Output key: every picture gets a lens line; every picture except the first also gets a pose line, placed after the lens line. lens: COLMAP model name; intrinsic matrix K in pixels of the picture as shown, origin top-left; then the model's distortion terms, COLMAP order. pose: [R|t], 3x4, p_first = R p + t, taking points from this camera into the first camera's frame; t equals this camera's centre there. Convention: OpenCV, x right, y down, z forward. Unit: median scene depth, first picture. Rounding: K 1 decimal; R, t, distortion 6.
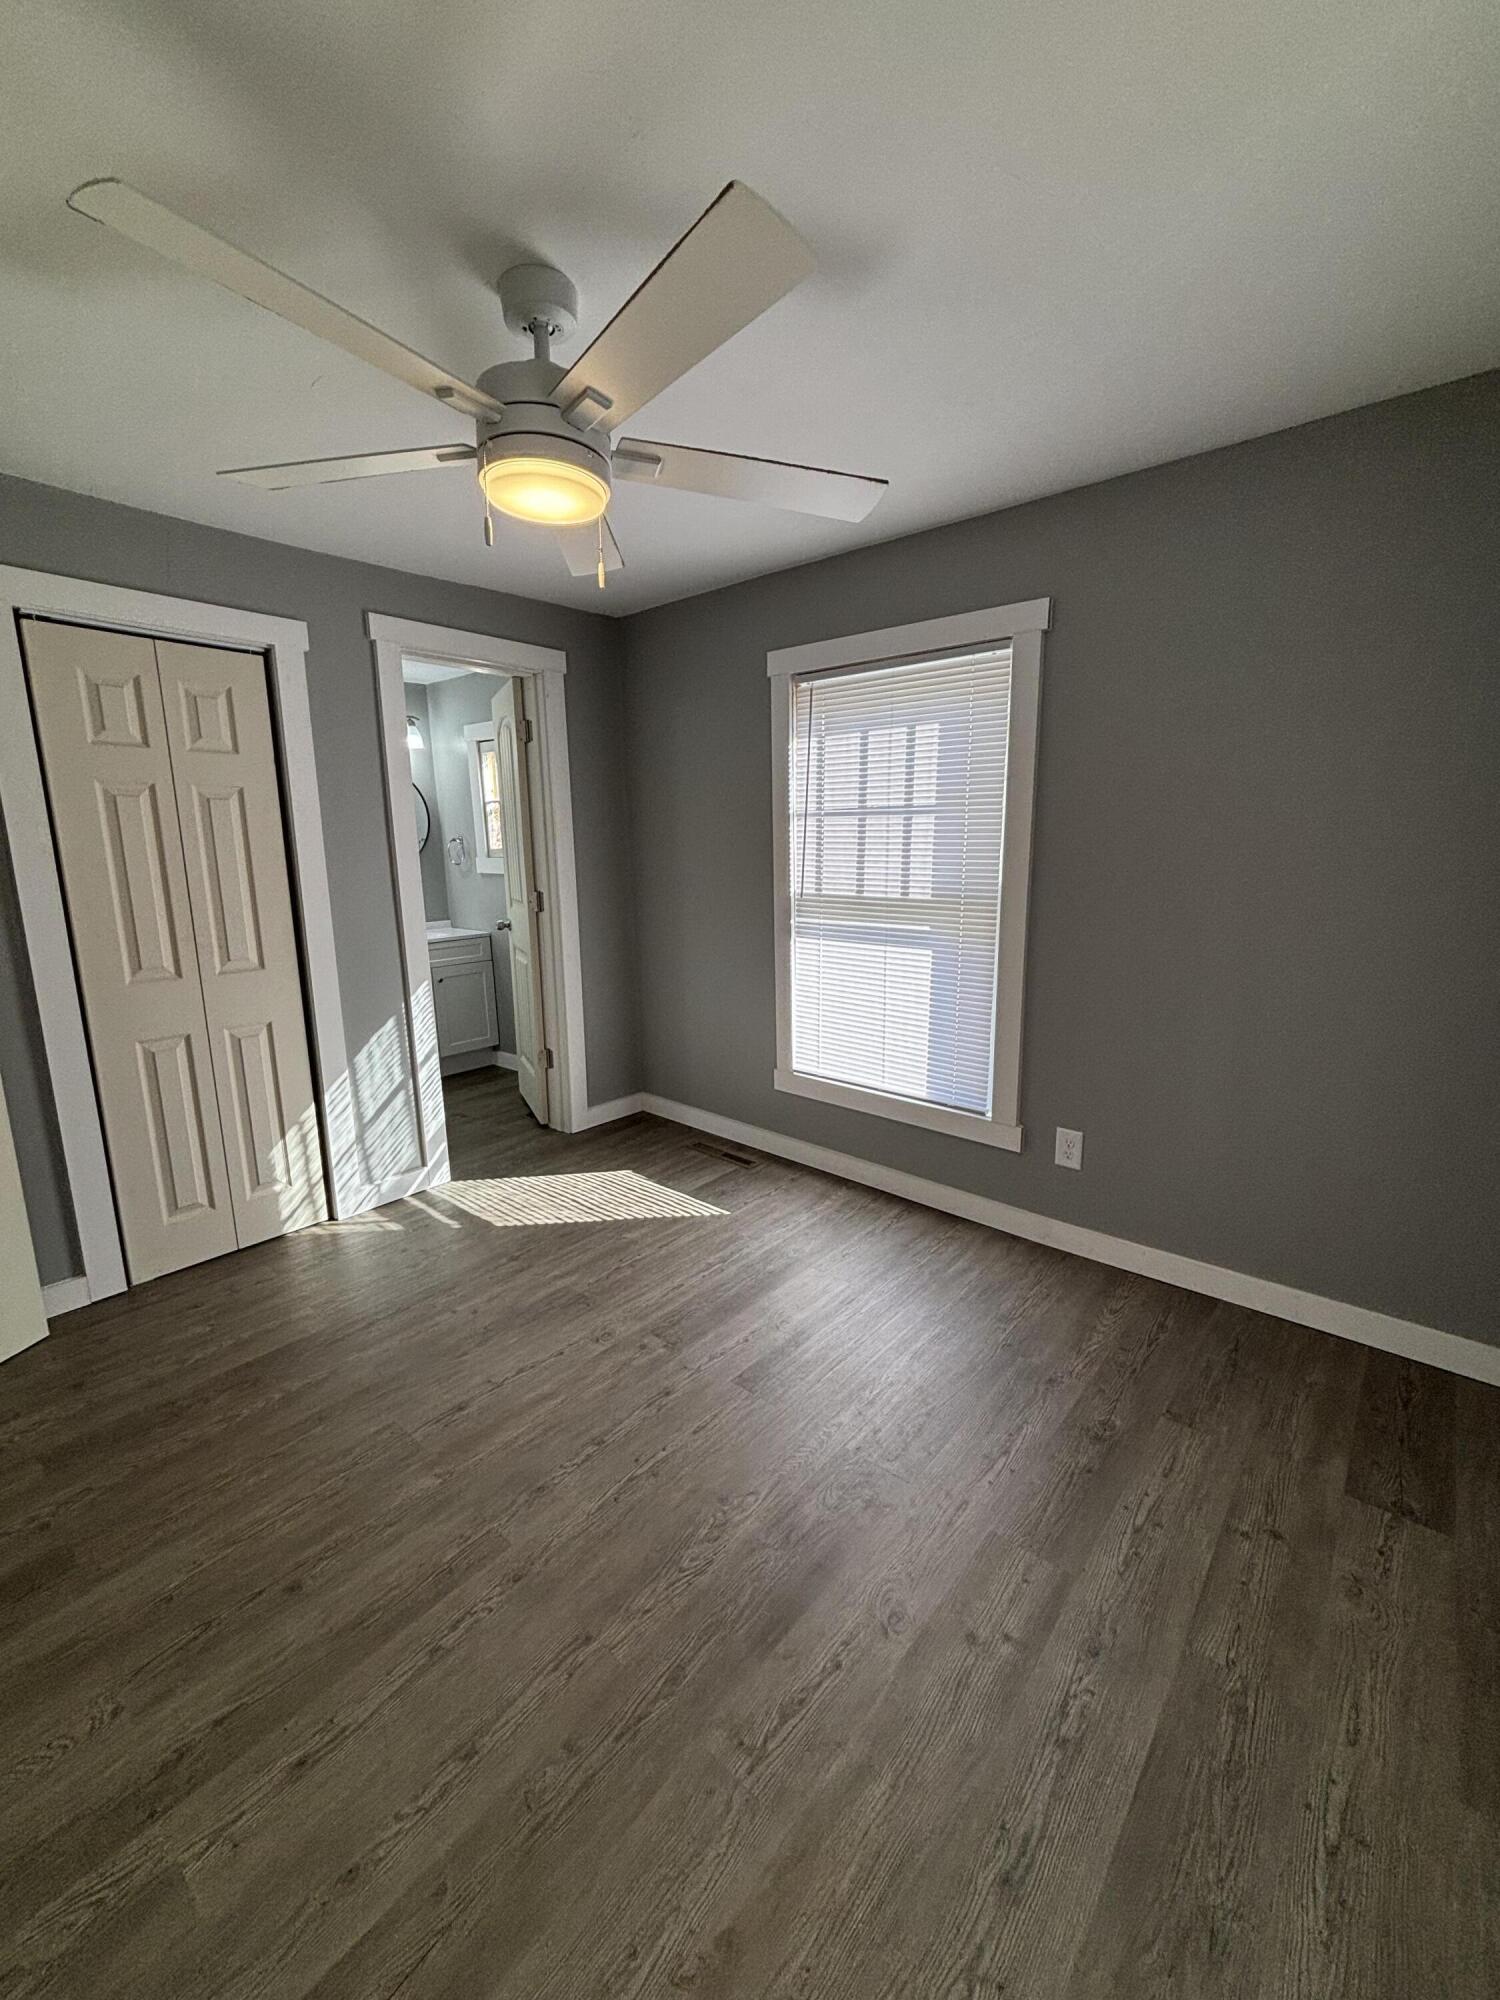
lens RADIAL K [[812.8, 0, 758.4], [0, 812.8, 994.6], [0, 0, 1]] dist [-0.004350, 0.002122]
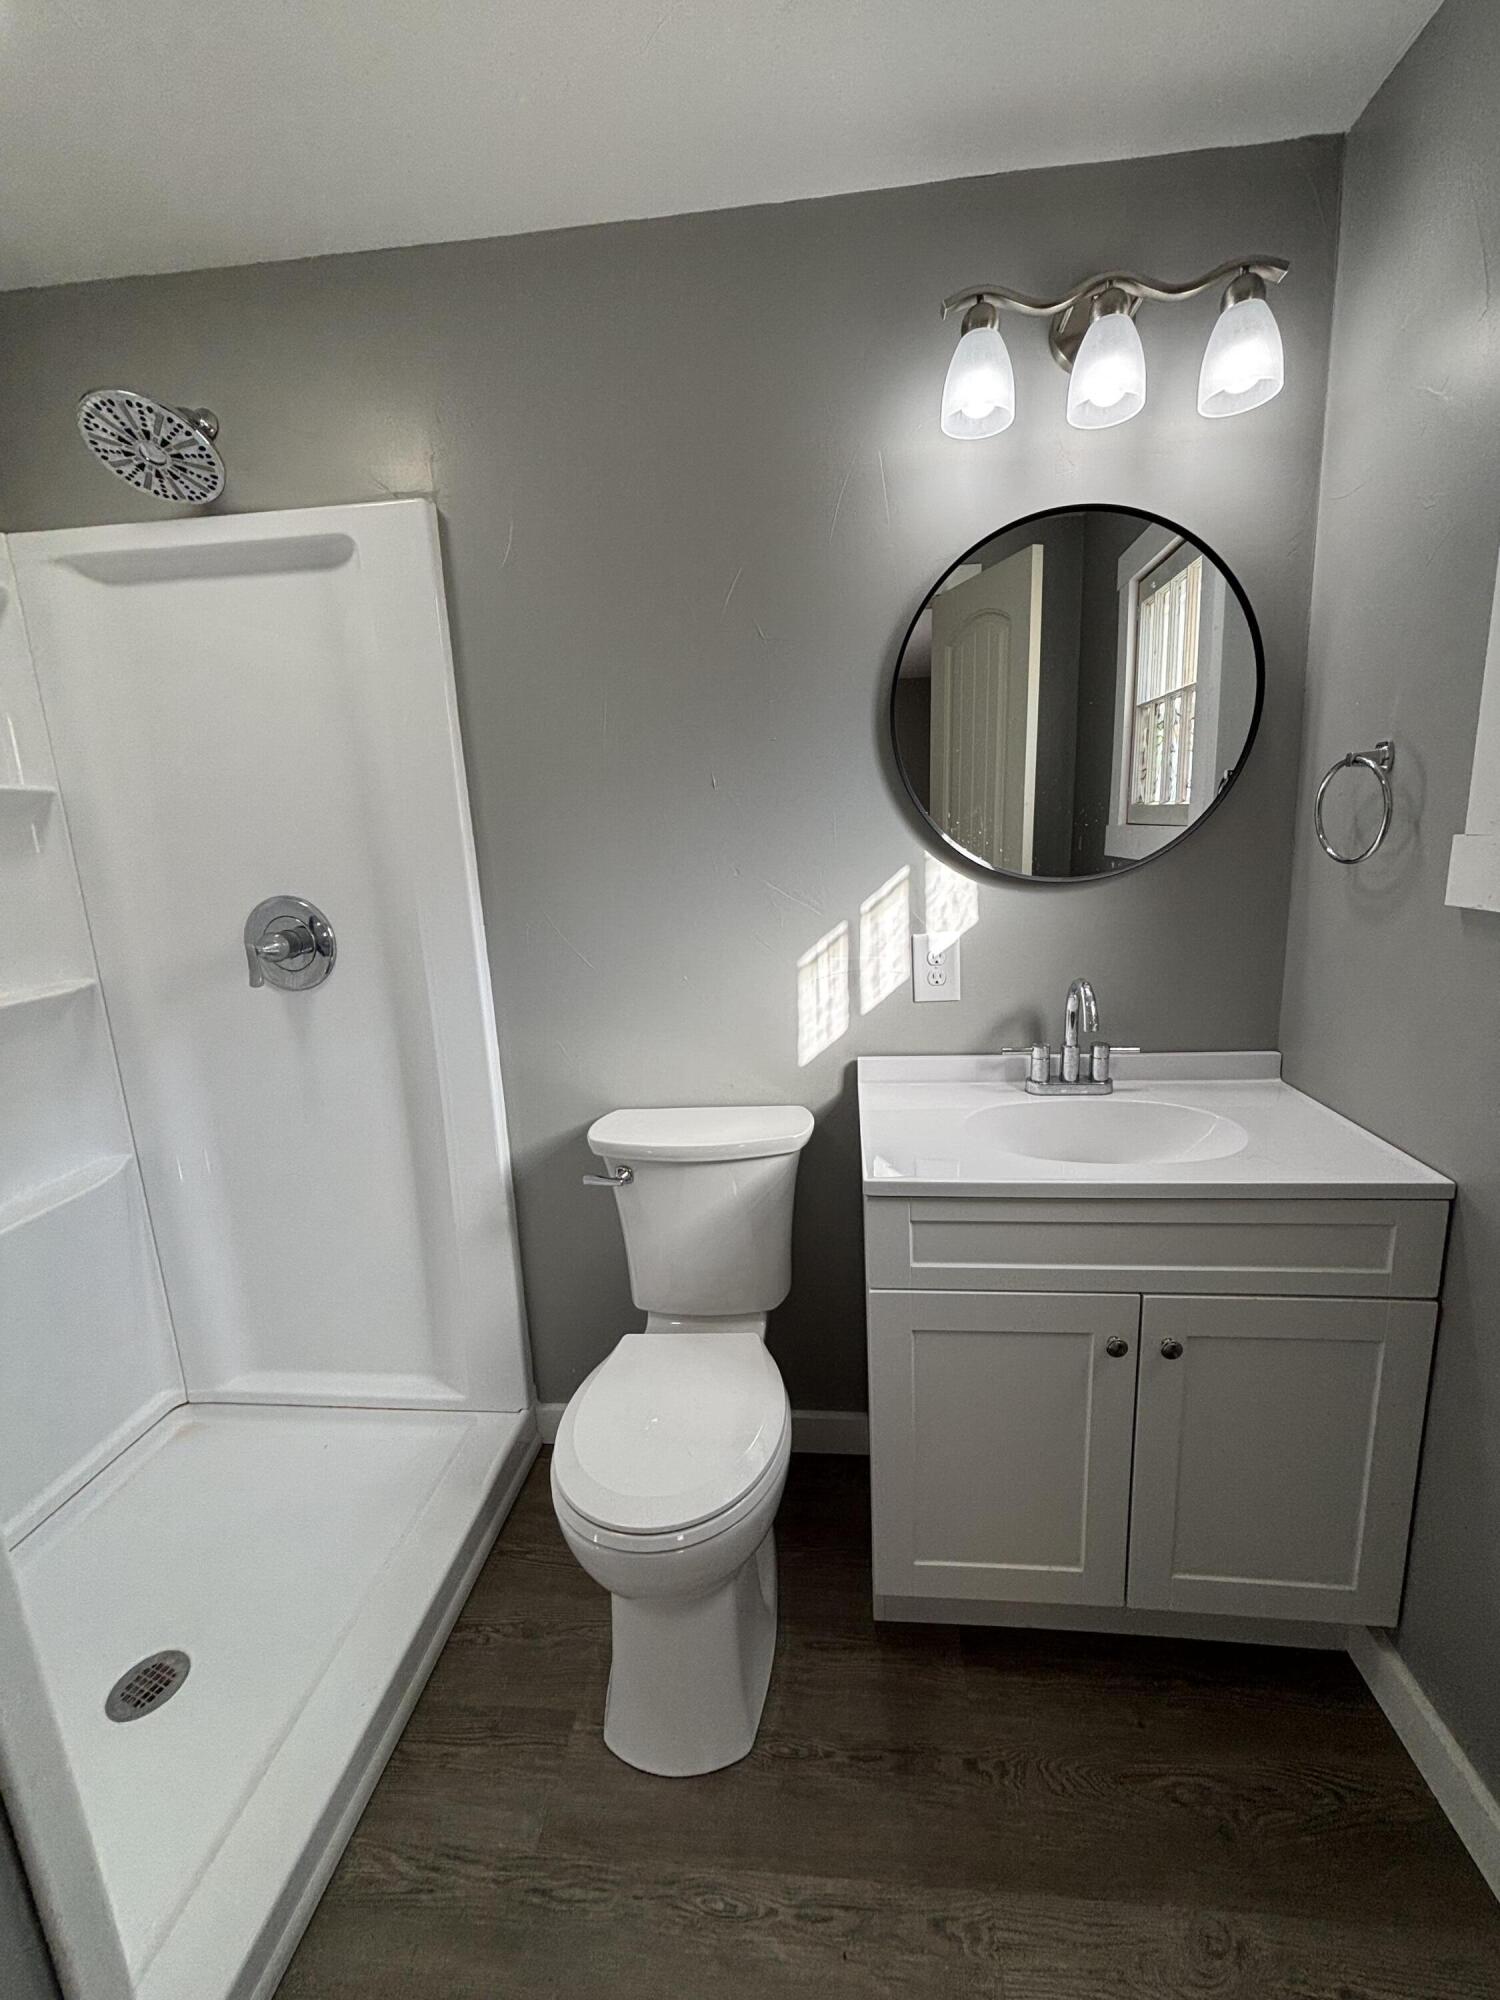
lens RADIAL K [[812.8, 0, 756.8], [0, 812.8, 998.4], [0, 0, 1]] dist [-0.004350, 0.002122]
pose [[0.569531, 0.167433, -0.804737, -0.269563], [-0.131264, 0.984996, 0.112039, -0.123108], [0.811421, 0.041823, 0.582963, 0.716994]]
